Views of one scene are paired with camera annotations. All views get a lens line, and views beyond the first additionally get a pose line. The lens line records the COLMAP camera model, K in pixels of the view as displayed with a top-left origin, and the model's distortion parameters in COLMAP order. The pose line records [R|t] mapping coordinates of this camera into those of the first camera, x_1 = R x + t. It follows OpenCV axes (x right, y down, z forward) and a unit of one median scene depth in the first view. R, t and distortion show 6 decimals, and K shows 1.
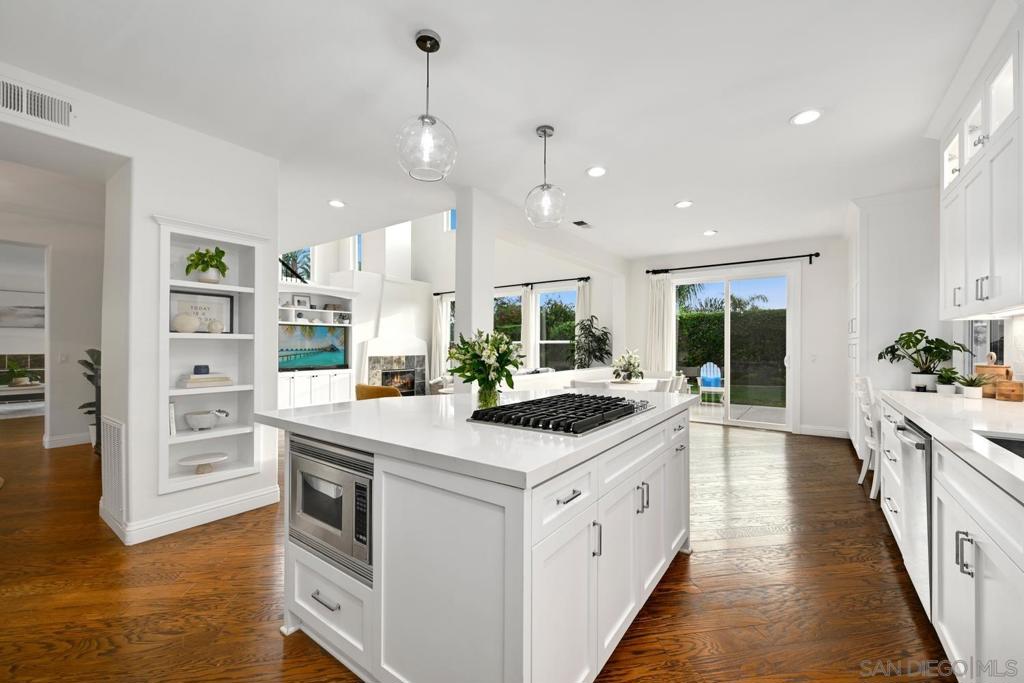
lens RADIAL K [[408.3, 0, 518.1], [0, 408.3, 347.2], [0, 0, 1]] dist [-0.002707, 0.000374]
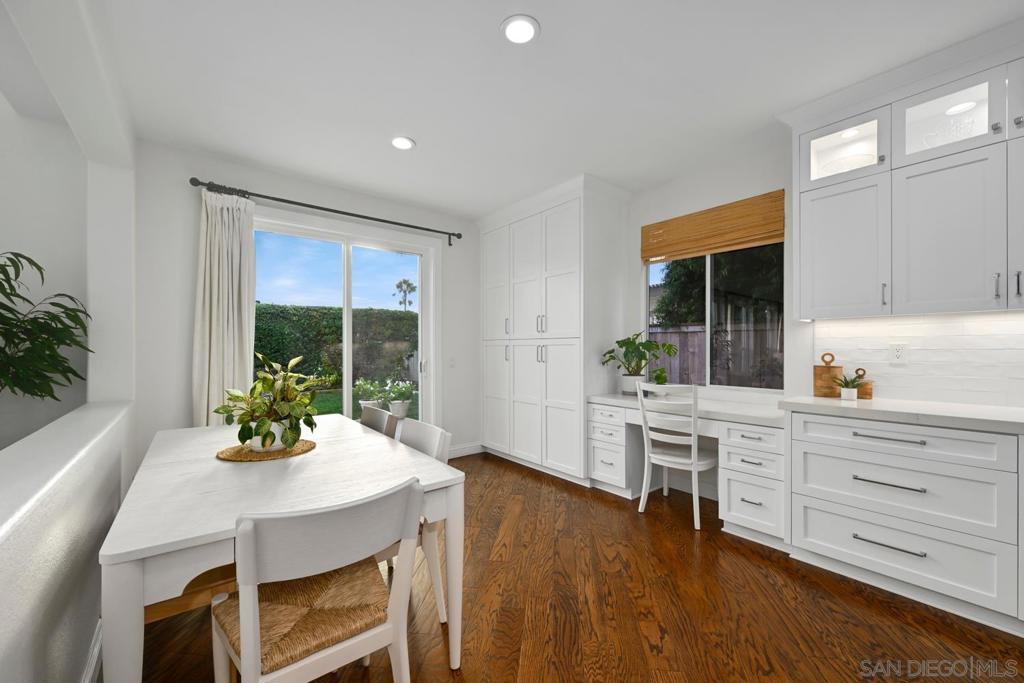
lens RADIAL K [[408.3, 0, 517.1], [0, 408.3, 347.9], [0, 0, 1]] dist [-0.002707, 0.000374]
pose [[0.263986, -0.000977, 0.964526, -0.021525], [0.005882, 0.999983, -0.000596, -0.002223], [-0.964509, 0.005830, 0.263987, 0.675563]]
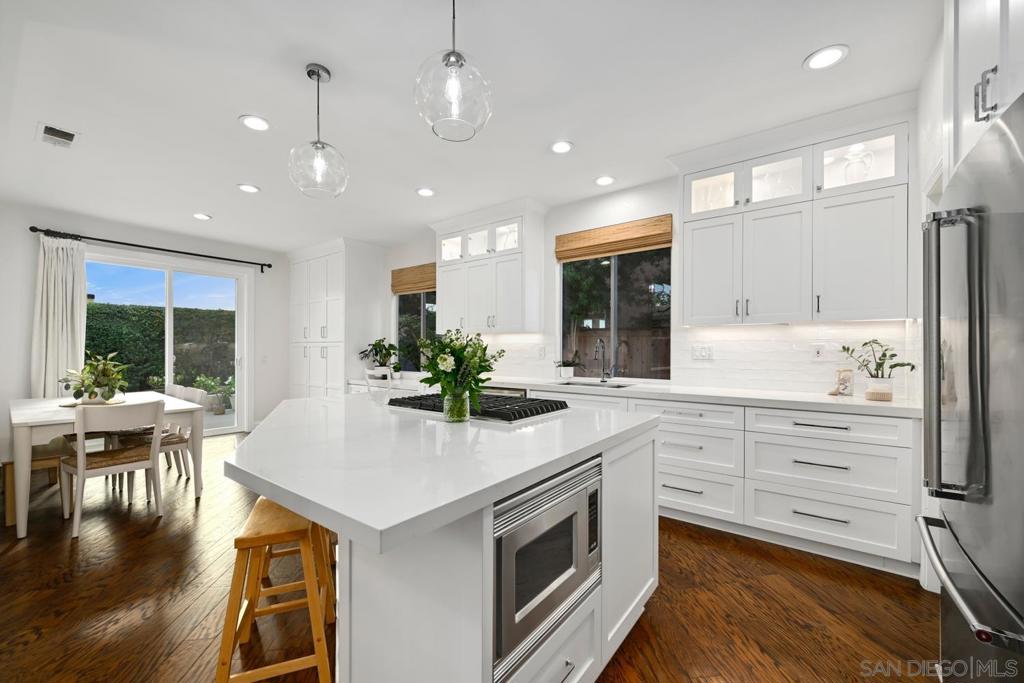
lens RADIAL K [[408.3, 0, 517.4], [0, 408.3, 348.5], [0, 0, 1]] dist [-0.002707, 0.000374]
pose [[0.025023, 0.000947, 0.999686, -0.355658], [0.001167, 0.999999, -0.000976, -0.000720], [-0.999686, 0.001191, 0.025022, 0.301291]]
